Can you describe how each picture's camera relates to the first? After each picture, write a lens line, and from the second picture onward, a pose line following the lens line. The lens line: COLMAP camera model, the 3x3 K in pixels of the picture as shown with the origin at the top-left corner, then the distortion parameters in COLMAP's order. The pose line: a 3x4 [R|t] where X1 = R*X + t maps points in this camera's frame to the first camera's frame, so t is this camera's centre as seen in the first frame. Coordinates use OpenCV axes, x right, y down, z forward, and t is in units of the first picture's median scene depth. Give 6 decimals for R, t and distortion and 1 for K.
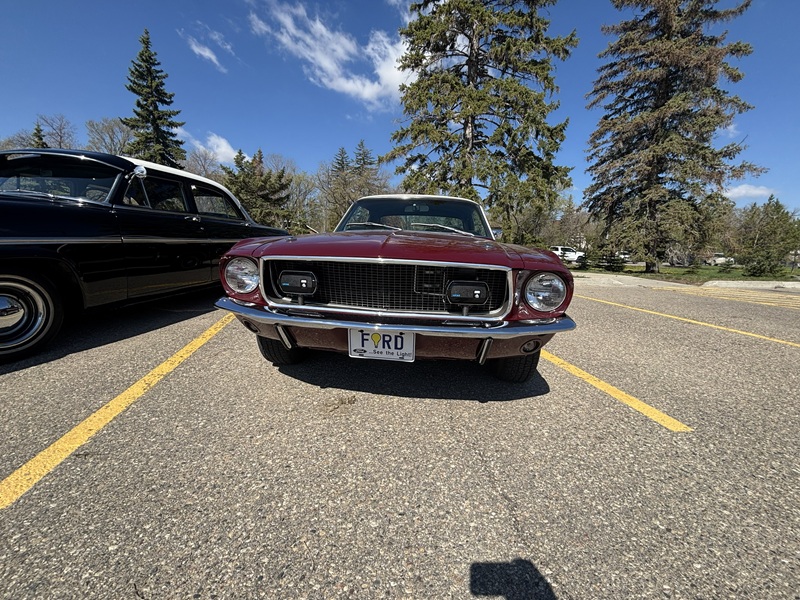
lens RADIAL K [[324.2, 0, 398.5], [0, 324.2, 298.3], [0, 0, 1]] dist [0.000352, 0.000941]
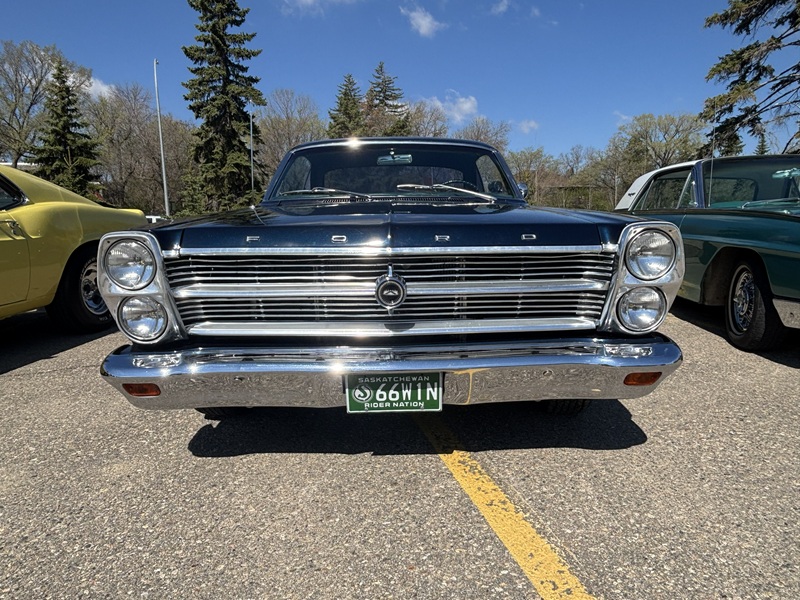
lens RADIAL K [[508.9, 0, 397.9], [0, 508.9, 298.3], [0, 0, 1]] dist [-0.000862, -0.007362]
pose [[0.997772, -0.046170, 0.048161, -0.468175], [0.046701, 0.998859, -0.009967, -0.003818], [-0.047646, 0.012194, 0.998790, -0.065500]]
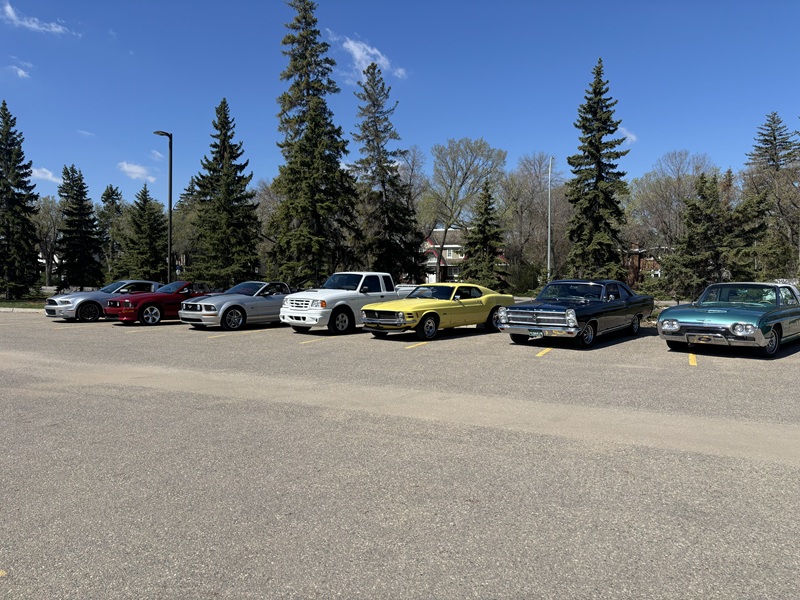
lens RADIAL K [[604.6, 0, 401.3], [0, 604.6, 304.2], [0, 0, 1]] dist [0.038994, -0.034065]
pose [[0.805772, 0.002997, -0.592219, -0.213458], [-0.077373, 0.991949, -0.100254, 0.052696], [0.587150, 0.126604, 0.799516, -0.559476]]
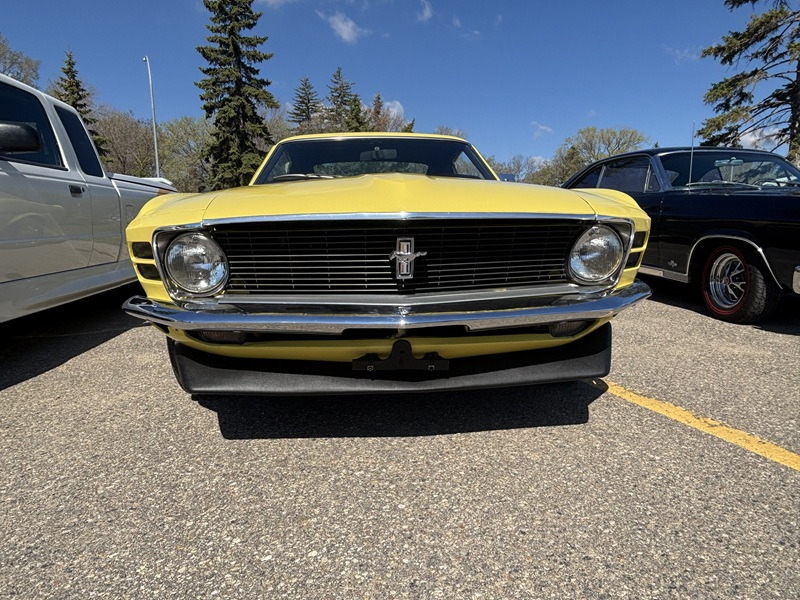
lens RADIAL K [[508.9, 0, 398.8], [0, 508.9, 298.1], [0, 0, 1]] dist [-0.000862, -0.007362]
pose [[0.981858, -0.057022, 0.180842, -0.645426], [0.060381, 0.998089, -0.013121, 0.004892], [-0.179748, 0.023802, 0.983425, -0.100748]]
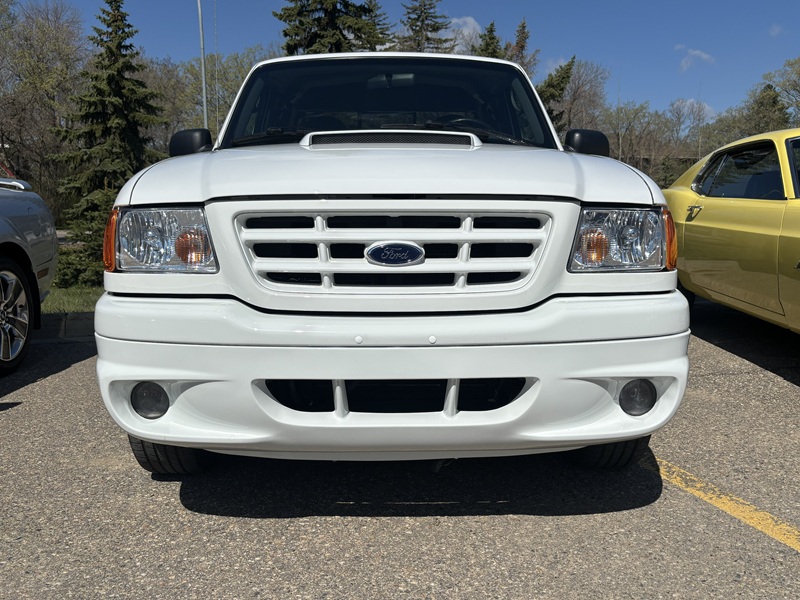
lens RADIAL K [[753.0, 0, 401.1], [0, 753.0, 305.3], [0, 0, 1]] dist [0.017393, 0.000000]
pose [[0.995521, -0.042001, 0.084703, -0.770014], [0.044450, 0.998640, -0.027233, -0.004079], [-0.083444, 0.030876, 0.996034, -0.125201]]
